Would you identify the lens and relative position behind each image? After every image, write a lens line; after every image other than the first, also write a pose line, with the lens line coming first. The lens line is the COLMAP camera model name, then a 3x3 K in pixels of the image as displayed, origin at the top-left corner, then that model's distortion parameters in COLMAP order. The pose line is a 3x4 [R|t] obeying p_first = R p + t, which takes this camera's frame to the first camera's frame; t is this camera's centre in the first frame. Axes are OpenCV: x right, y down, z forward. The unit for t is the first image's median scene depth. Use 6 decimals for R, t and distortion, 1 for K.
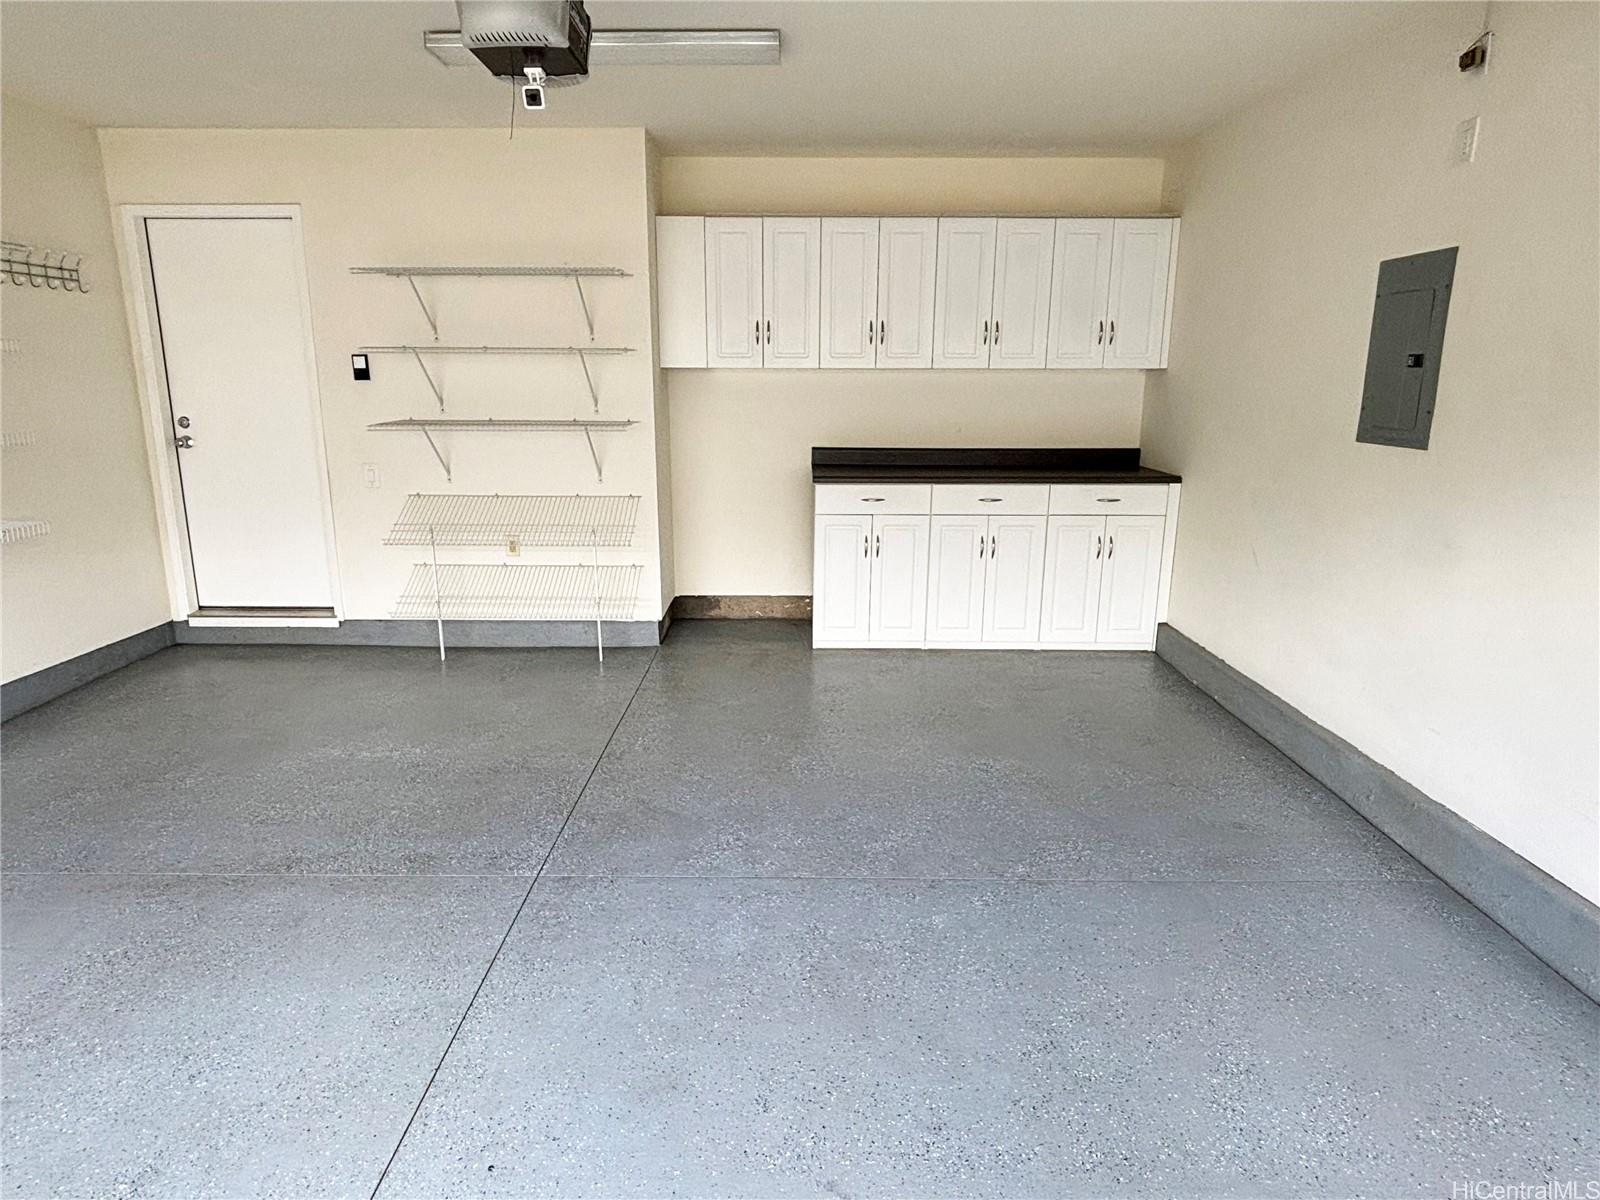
lens RADIAL K [[927.8, 0, 792.0], [0, 927.8, 597.4], [0, 0, 1]] dist [0.002446, -0.004233]
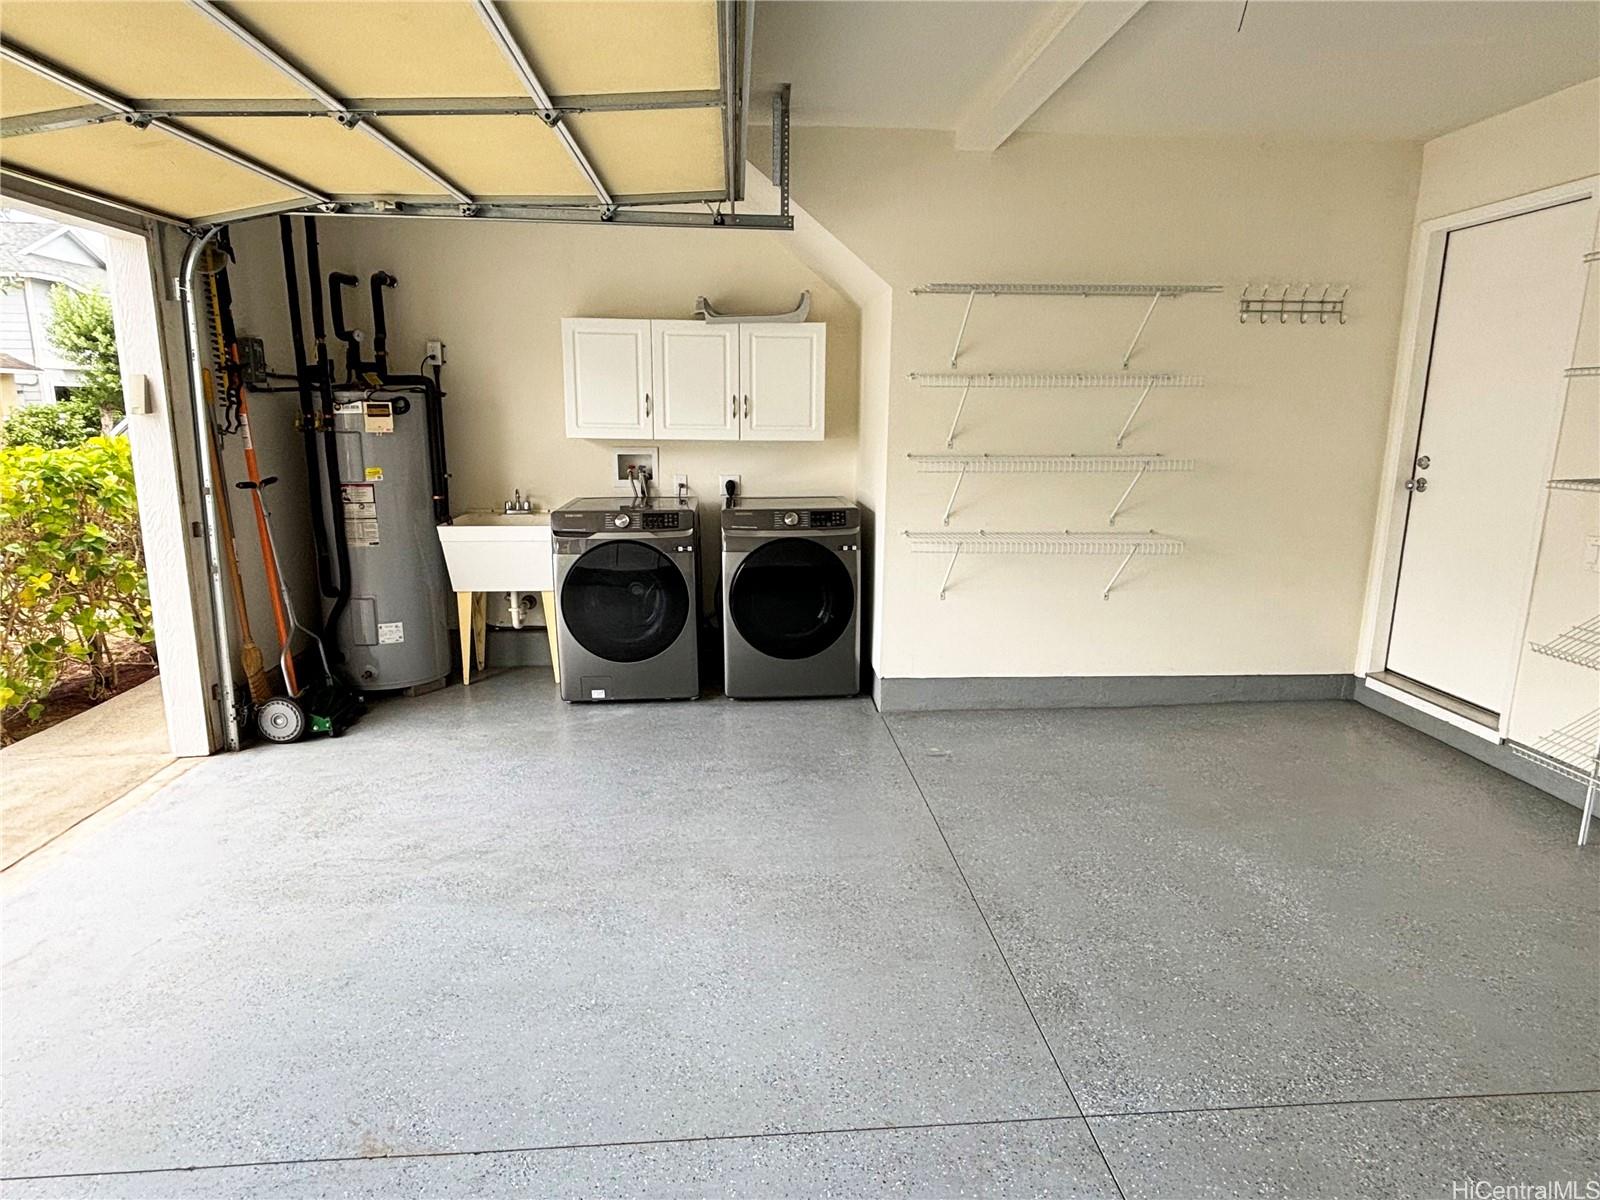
lens RADIAL K [[927.8, 0, 795.0], [0, 927.8, 600.1], [0, 0, 1]] dist [0.002446, -0.004233]
pose [[0.077142, 0.202719, -0.976194, 0.188107], [-0.236506, 0.954886, 0.179604, -0.087256], [0.968563, 0.217021, 0.121606, 0.371158]]
